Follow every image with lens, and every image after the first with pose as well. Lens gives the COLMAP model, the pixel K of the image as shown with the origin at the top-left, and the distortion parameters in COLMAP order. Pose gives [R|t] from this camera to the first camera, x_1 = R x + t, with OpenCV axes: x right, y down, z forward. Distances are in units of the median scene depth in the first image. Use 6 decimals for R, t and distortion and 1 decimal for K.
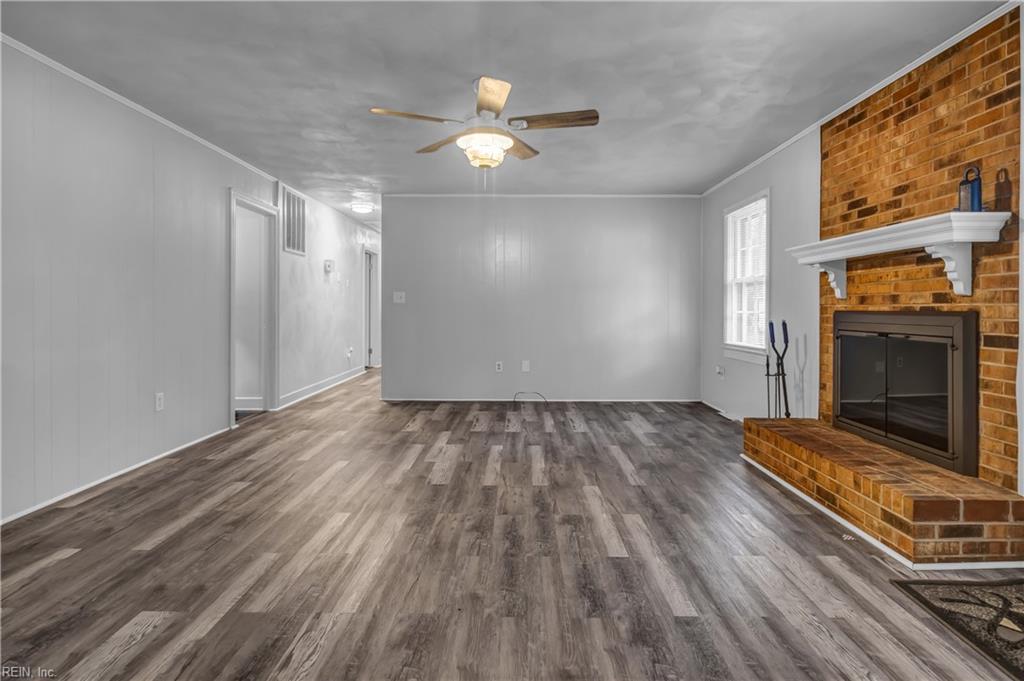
lens RADIAL K [[518.7, 0, 514.0], [0, 518.7, 313.9], [0, 0, 1]] dist [-0.004974, -0.002856]
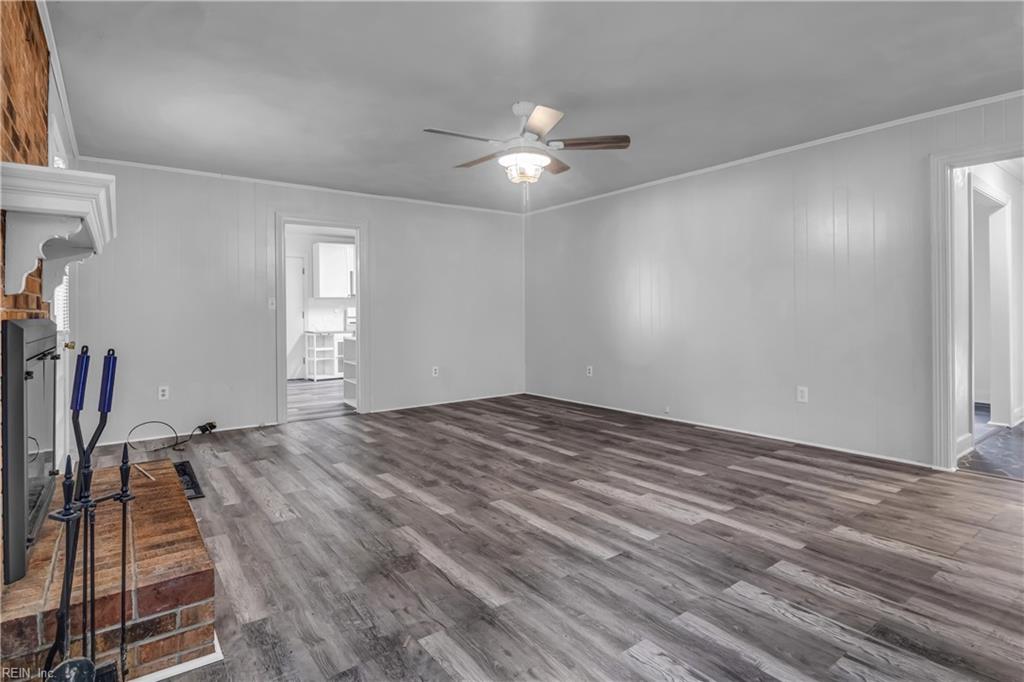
lens RADIAL K [[518.7, 0, 501.5], [0, 518.7, 309.7], [0, 0, 1]] dist [-0.004974, -0.002856]
pose [[-0.803387, -0.001699, -0.595455, 0.708933], [-0.001142, 0.999998, -0.001313, -0.018223], [0.595456, -0.000375, -0.803388, 2.074238]]
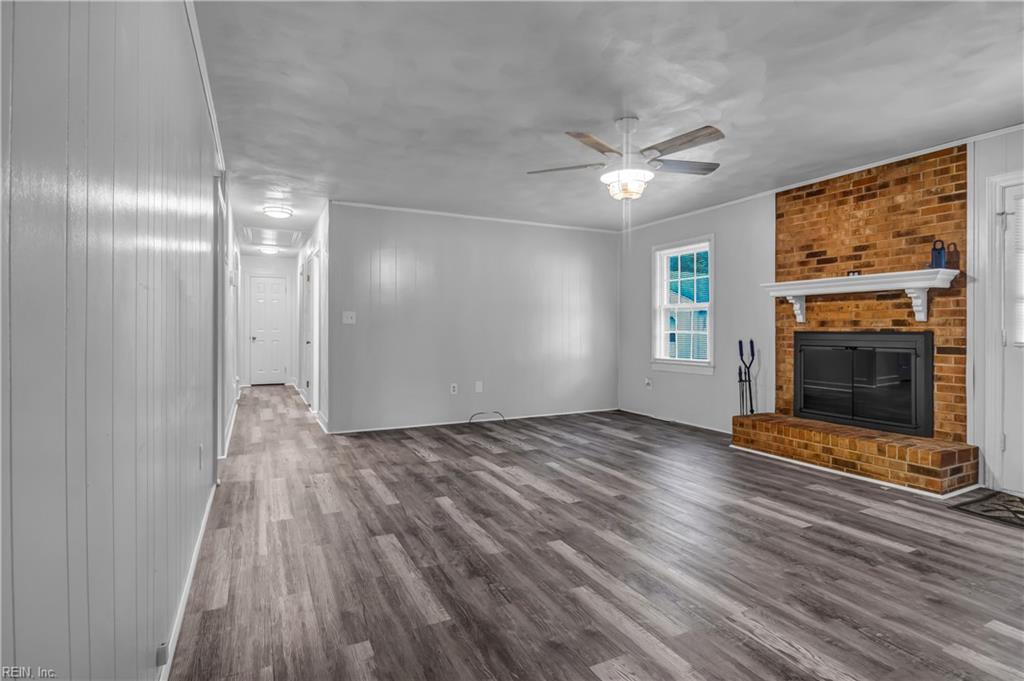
lens RADIAL K [[518.7, 0, 508.4], [0, 518.7, 331.7], [0, 0, 1]] dist [-0.004974, -0.002856]
pose [[0.888922, -0.003268, 0.458046, -0.865244], [0.005550, 0.999978, -0.003636, -0.005608], [-0.458024, 0.005775, 0.888921, 0.176044]]
